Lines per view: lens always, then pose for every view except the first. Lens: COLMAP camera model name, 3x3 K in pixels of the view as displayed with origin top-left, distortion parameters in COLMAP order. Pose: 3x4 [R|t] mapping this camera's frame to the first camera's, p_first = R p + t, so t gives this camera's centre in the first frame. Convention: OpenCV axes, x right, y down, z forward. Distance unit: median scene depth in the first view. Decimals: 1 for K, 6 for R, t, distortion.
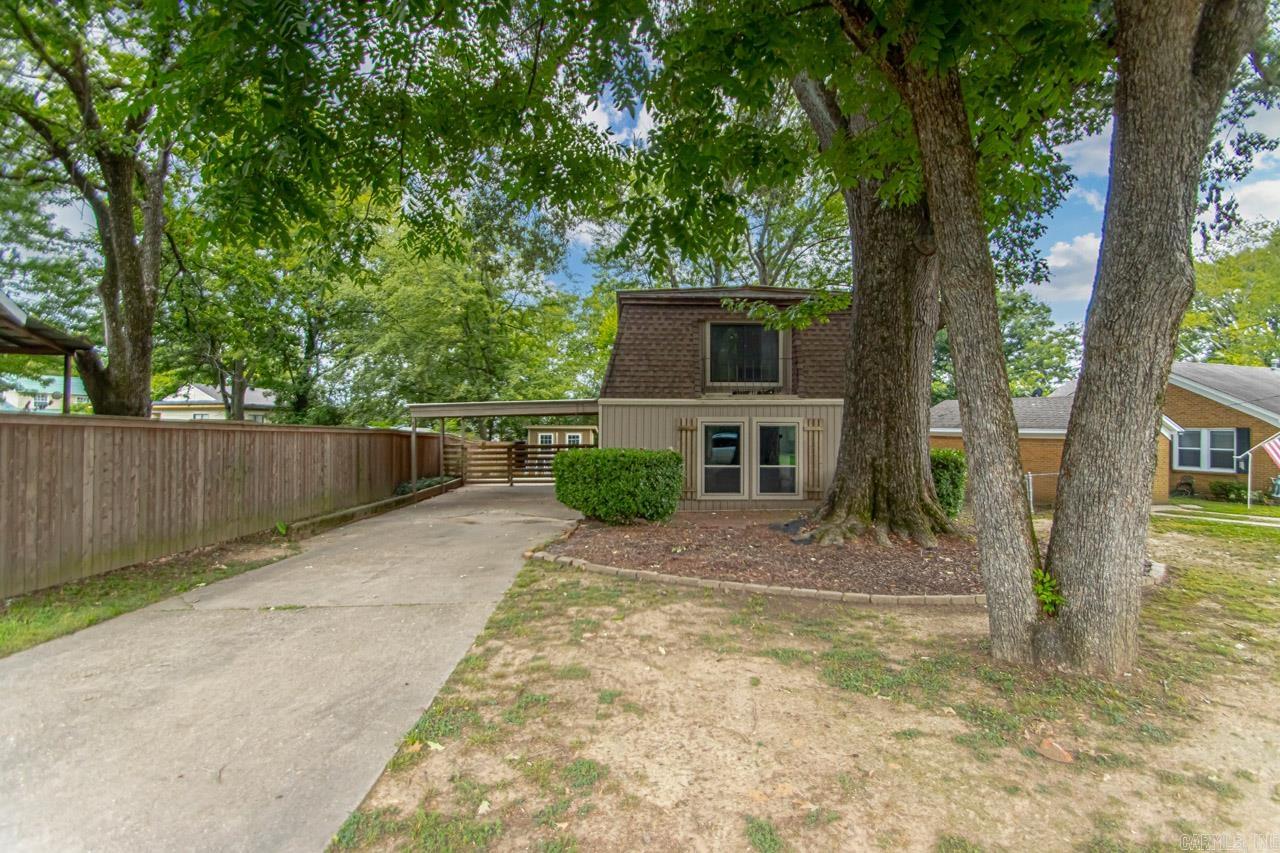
lens RADIAL K [[593.8, 0, 651.7], [0, 593.8, 423.9], [0, 0, 1]] dist [0.020470, -0.017901]
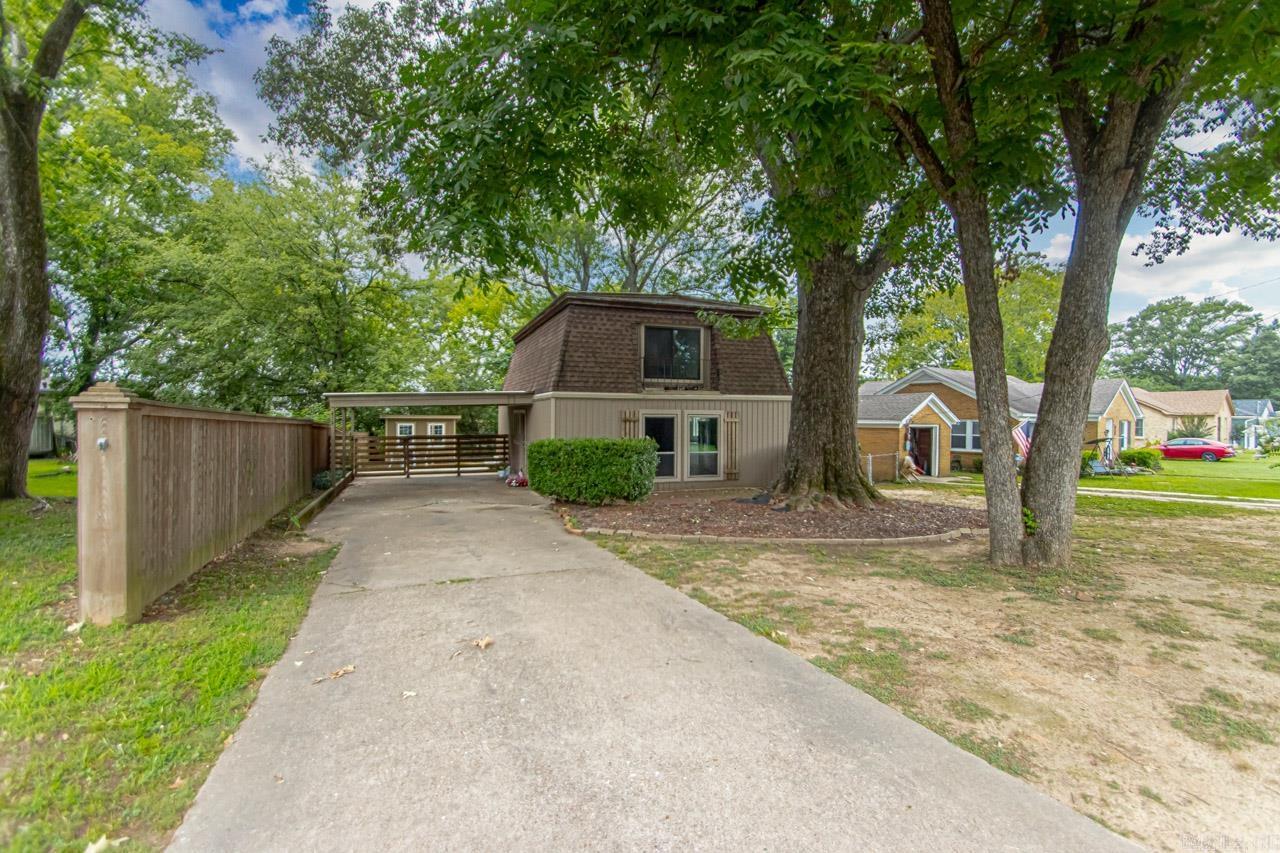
lens RADIAL K [[593.8, 0, 650.5], [0, 593.8, 422.7], [0, 0, 1]] dist [0.020470, -0.017901]
pose [[0.948700, -0.000105, 0.316179, -0.632887], [-0.004800, 0.999880, 0.014736, -0.009070], [-0.316142, -0.015498, 0.948585, -0.177398]]
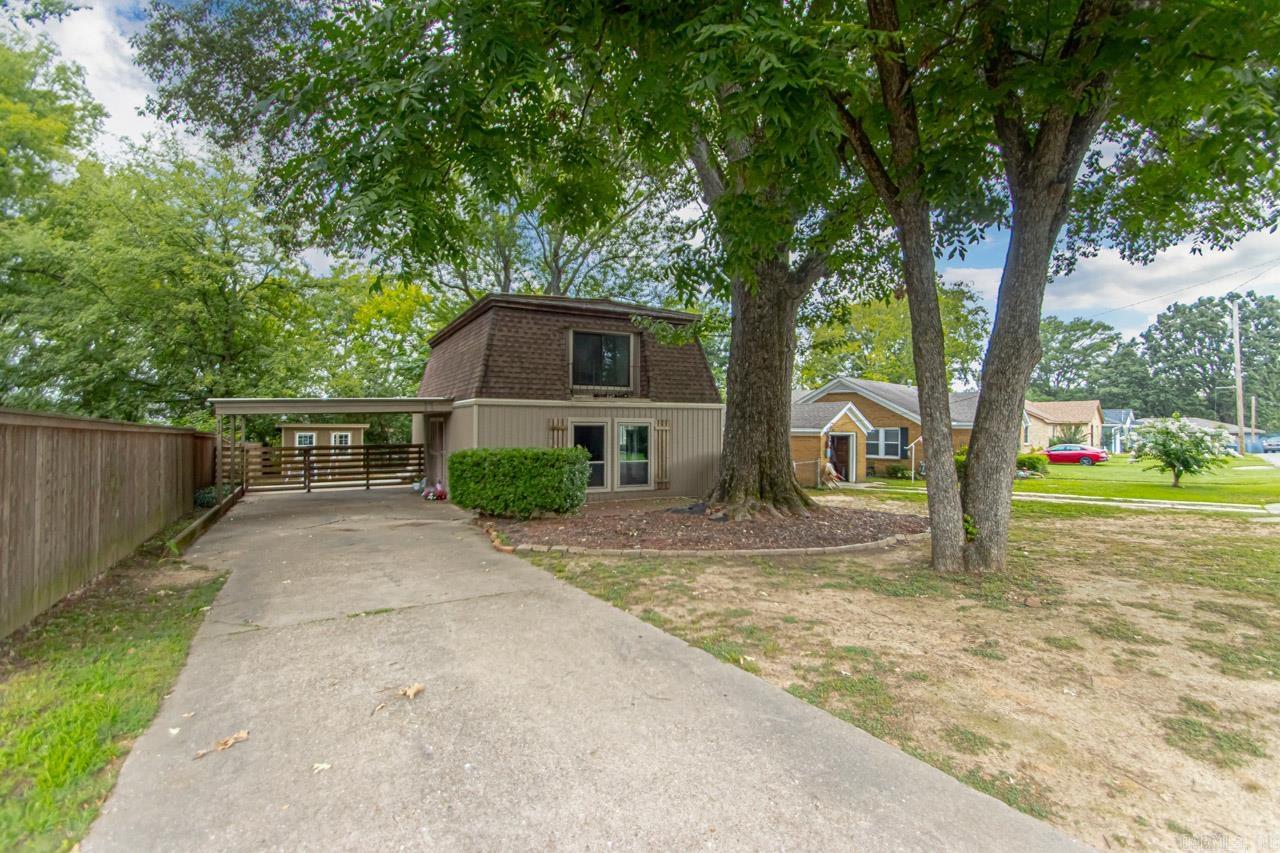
lens RADIAL K [[593.8, 0, 650.1], [0, 593.8, 421.9], [0, 0, 1]] dist [0.020470, -0.017901]
pose [[0.897496, 0.004528, 0.440998, -0.649883], [-0.004301, 0.999990, -0.001516, -0.006358], [-0.441001, -0.000536, 0.897507, -0.082518]]
